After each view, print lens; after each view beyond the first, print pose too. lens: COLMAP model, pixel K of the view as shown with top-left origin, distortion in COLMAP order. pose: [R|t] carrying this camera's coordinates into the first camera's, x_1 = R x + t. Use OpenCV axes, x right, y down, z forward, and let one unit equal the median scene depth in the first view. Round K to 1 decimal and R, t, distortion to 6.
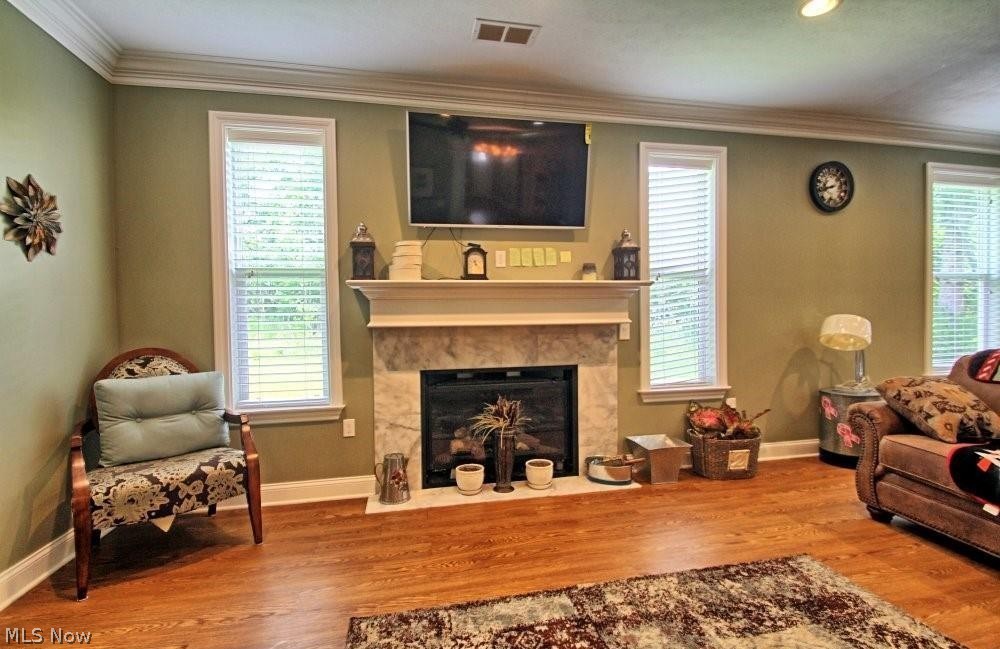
lens RADIAL K [[478.8, 0, 501.6], [0, 478.8, 323.9], [0, 0, 1]] dist [-0.002823, -0.001010]
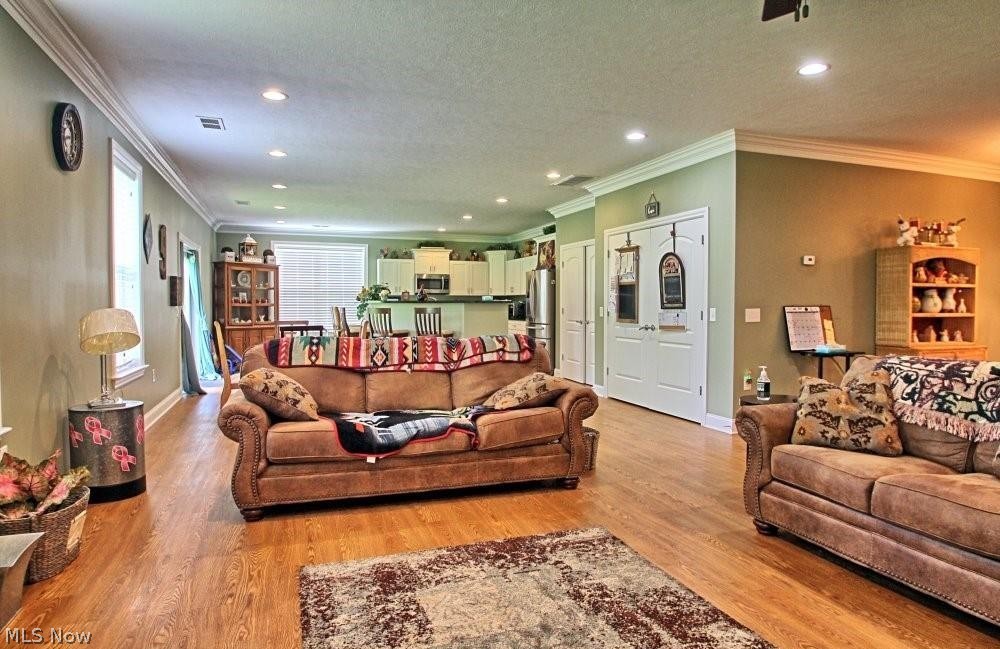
lens RADIAL K [[605.7, 0, 502.2], [0, 605.7, 321.2], [0, 0, 1]] dist [0.003405, 0.000947]
pose [[-0.129903, -0.017047, 0.991380, -0.330717], [0.020502, 0.999592, 0.019875, -0.005232], [-0.991315, 0.022907, -0.129501, 0.438312]]
